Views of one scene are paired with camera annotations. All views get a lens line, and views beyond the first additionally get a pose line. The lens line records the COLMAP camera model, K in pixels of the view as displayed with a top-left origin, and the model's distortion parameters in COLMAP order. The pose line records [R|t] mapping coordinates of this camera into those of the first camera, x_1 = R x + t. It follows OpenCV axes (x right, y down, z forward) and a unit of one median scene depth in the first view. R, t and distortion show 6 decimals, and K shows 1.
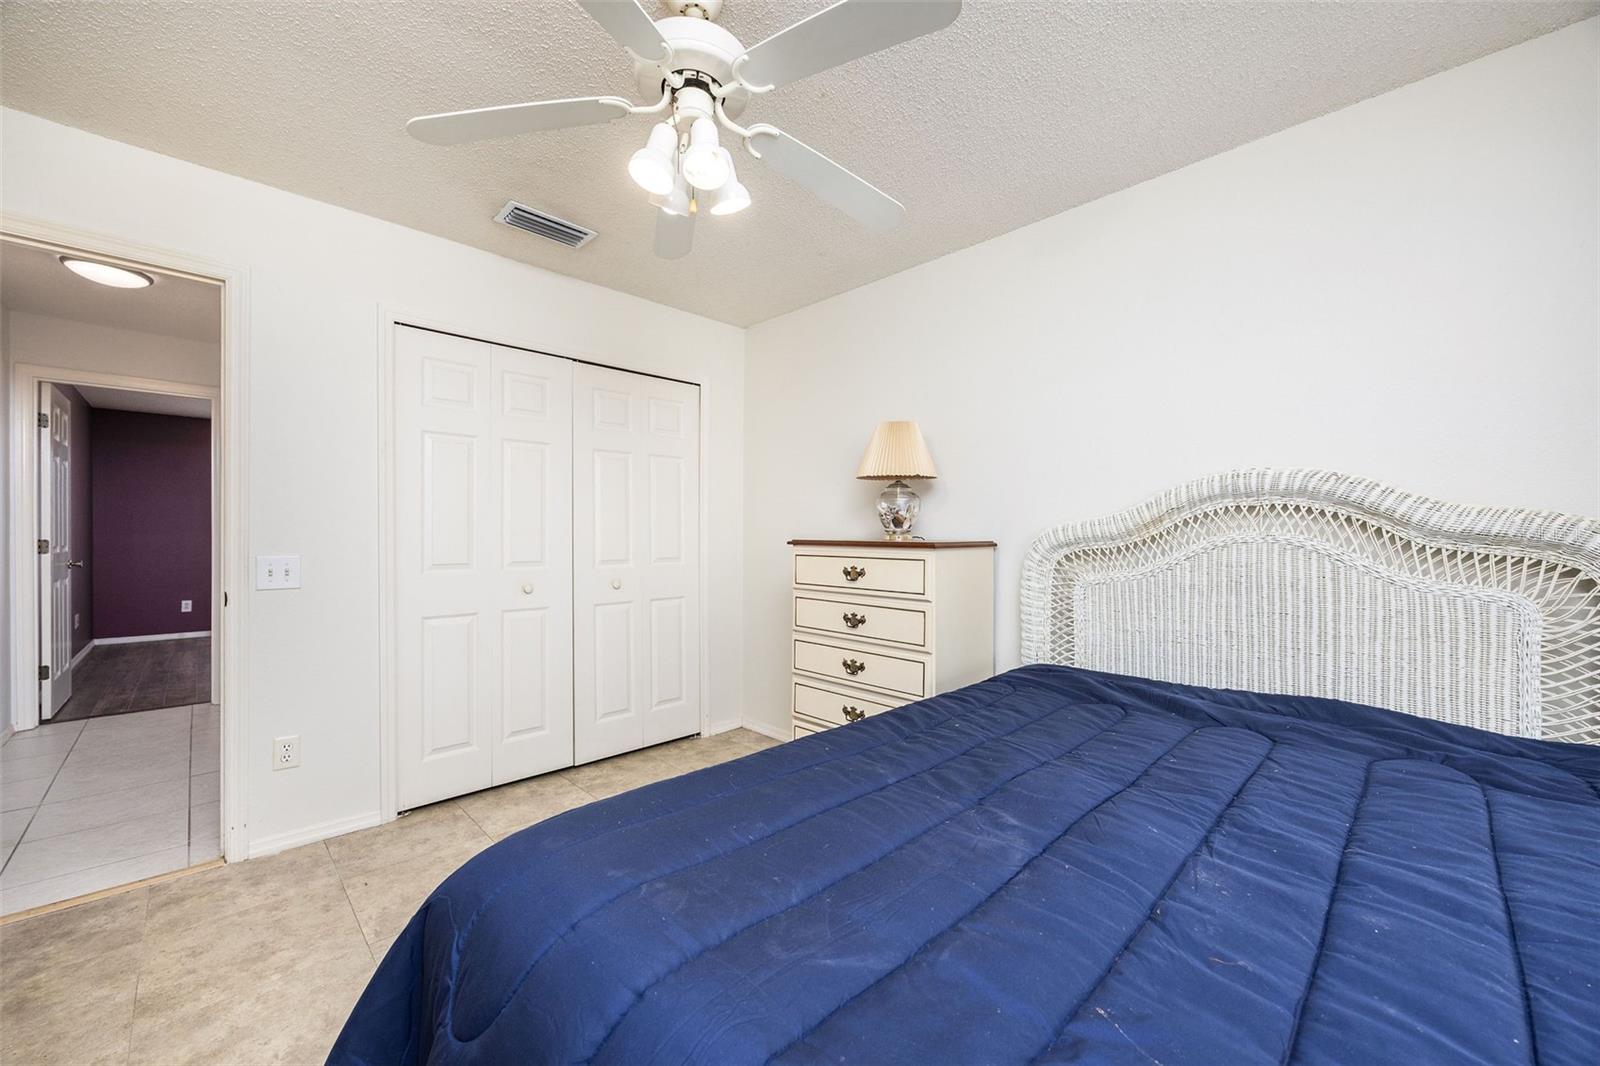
lens RADIAL K [[615.4, 0, 800.0], [0, 615.4, 533.0], [0, 0, 1]] dist [-0.001411, -0.000217]
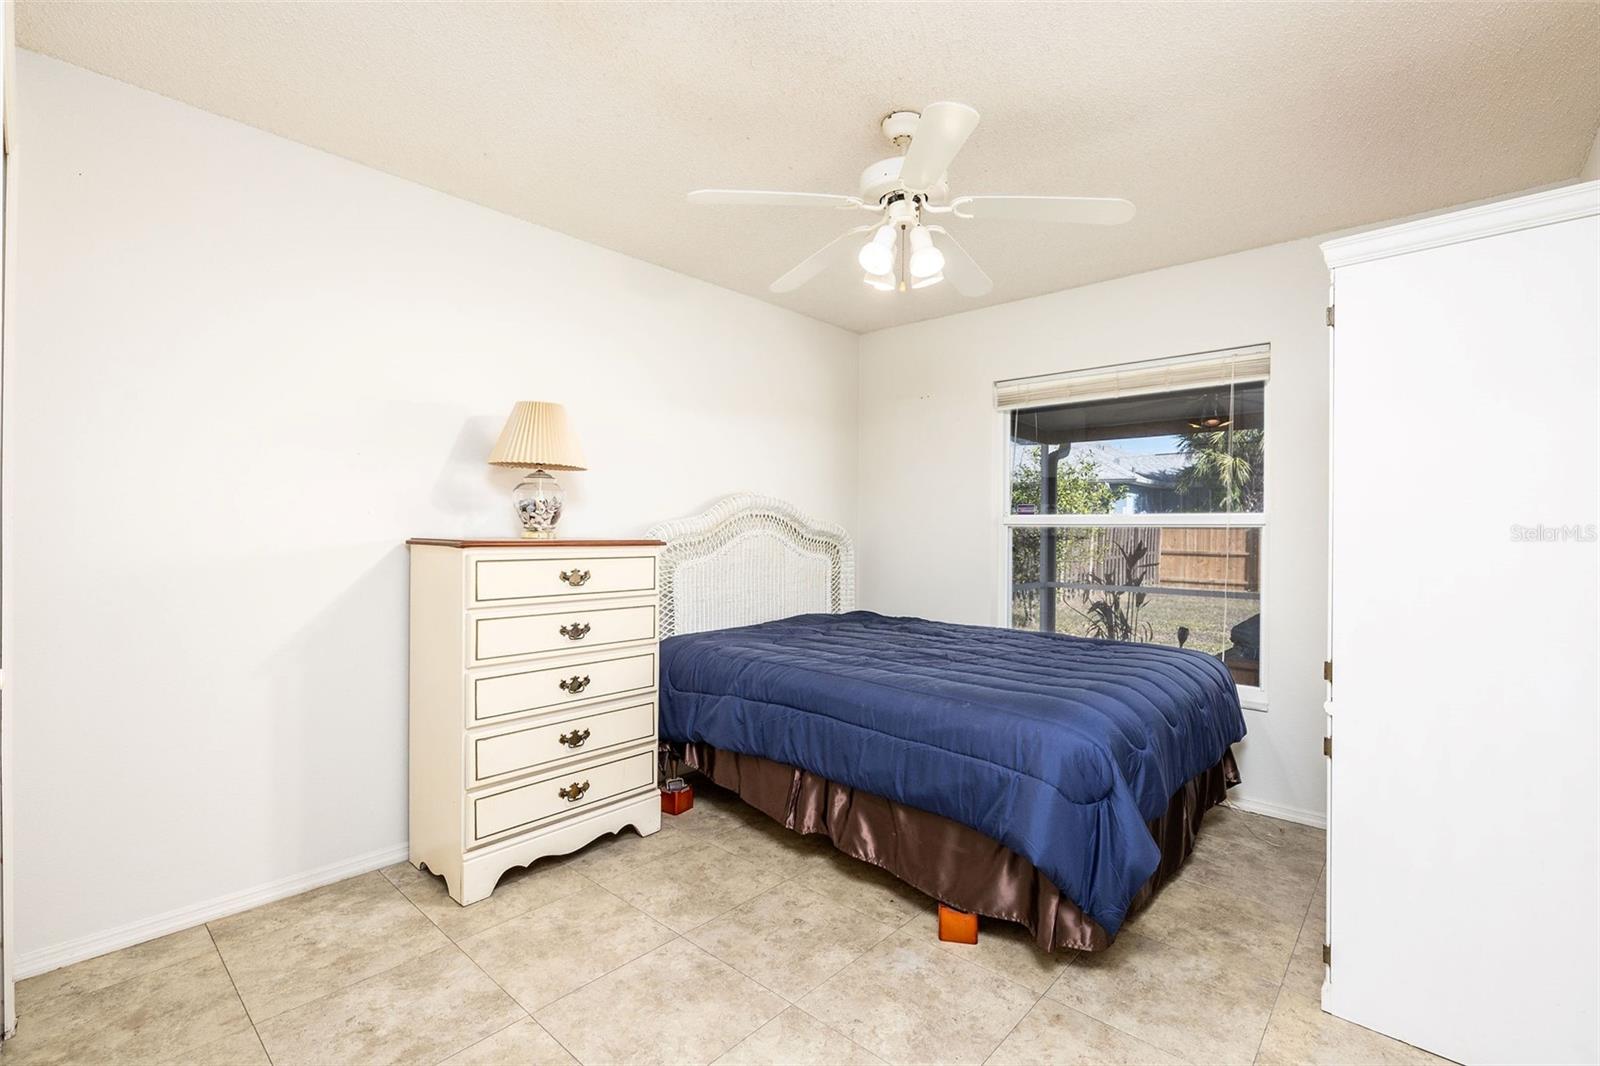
lens RADIAL K [[719.3, 0, 800.0], [0, 719.3, 533.0], [0, 0, 1]] dist [-0.000534, -0.000110]
pose [[-0.053915, -0.007630, 0.998516, -1.000246], [-0.008754, 0.999936, 0.007168, -0.007142], [-0.998507, -0.008355, -0.053978, 0.783860]]
